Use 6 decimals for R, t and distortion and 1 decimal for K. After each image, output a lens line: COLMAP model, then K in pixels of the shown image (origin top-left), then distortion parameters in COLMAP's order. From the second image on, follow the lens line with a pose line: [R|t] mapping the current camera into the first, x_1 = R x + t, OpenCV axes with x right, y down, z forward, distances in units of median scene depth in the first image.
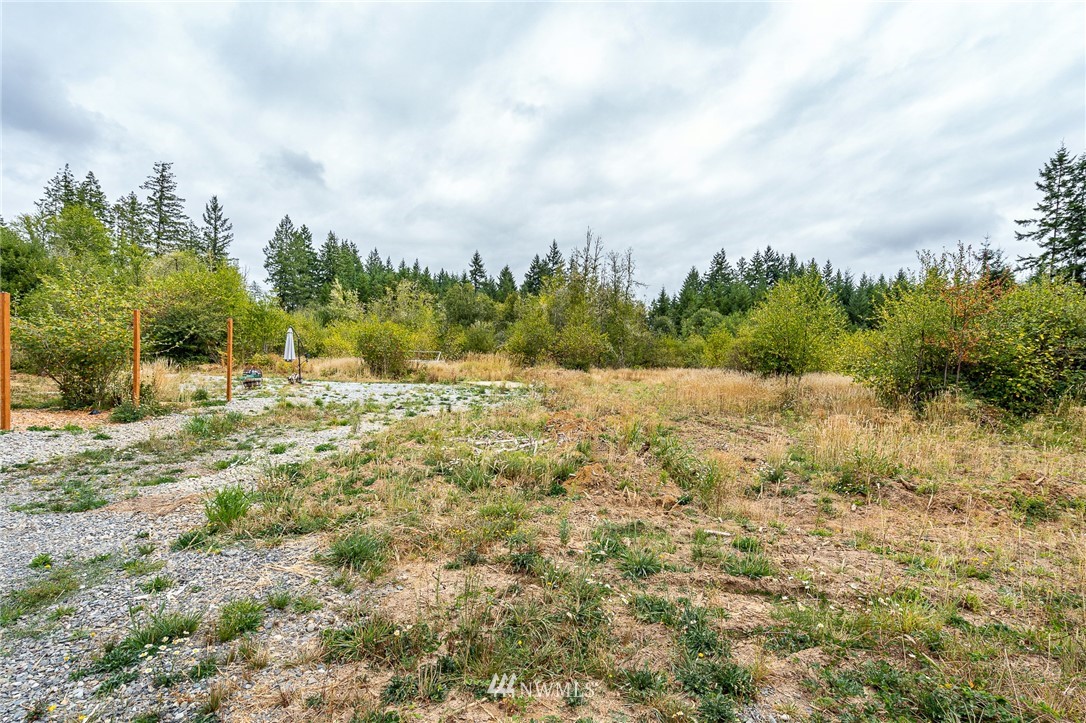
lens RADIAL K [[527.4, 0, 563.2], [0, 527.4, 389.4], [0, 0, 1]] dist [-0.001651, -0.000374]
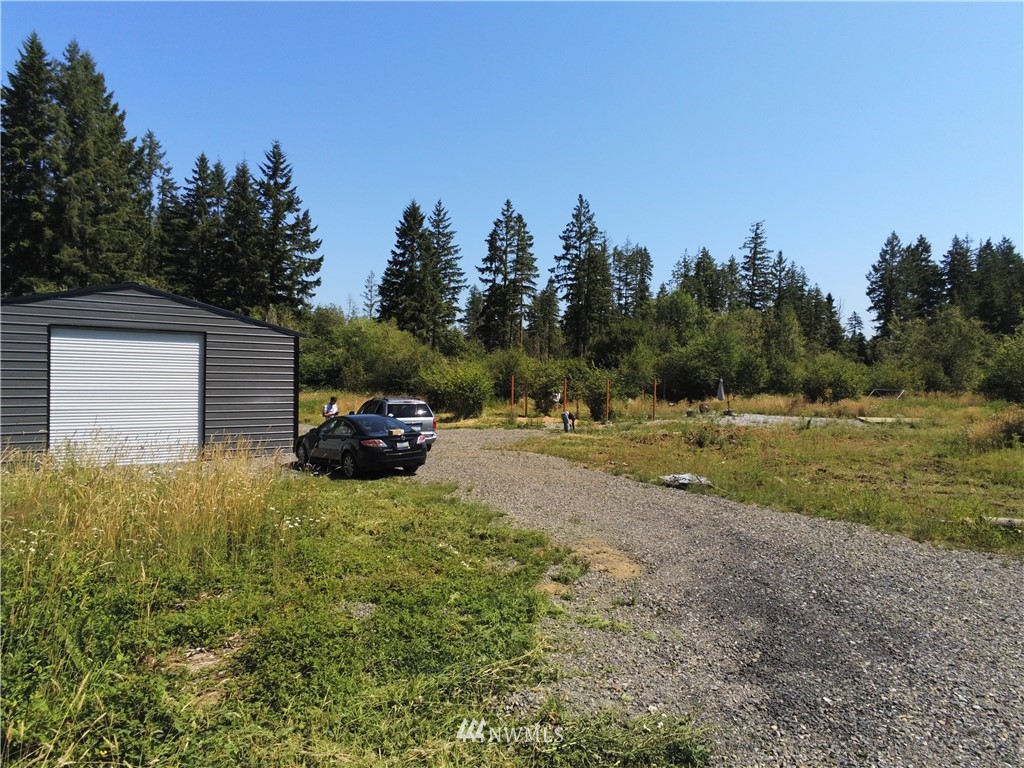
lens RADIAL K [[669.9, 0, 513.7], [0, 669.9, 381.9], [0, 0, 1]] dist [0.024710, -0.005291]
pose [[0.484479, -0.025681, -0.874426, 0.233216], [-0.042181, 0.997721, -0.052673, 0.005877], [0.873785, 0.062403, 0.482292, -0.122247]]
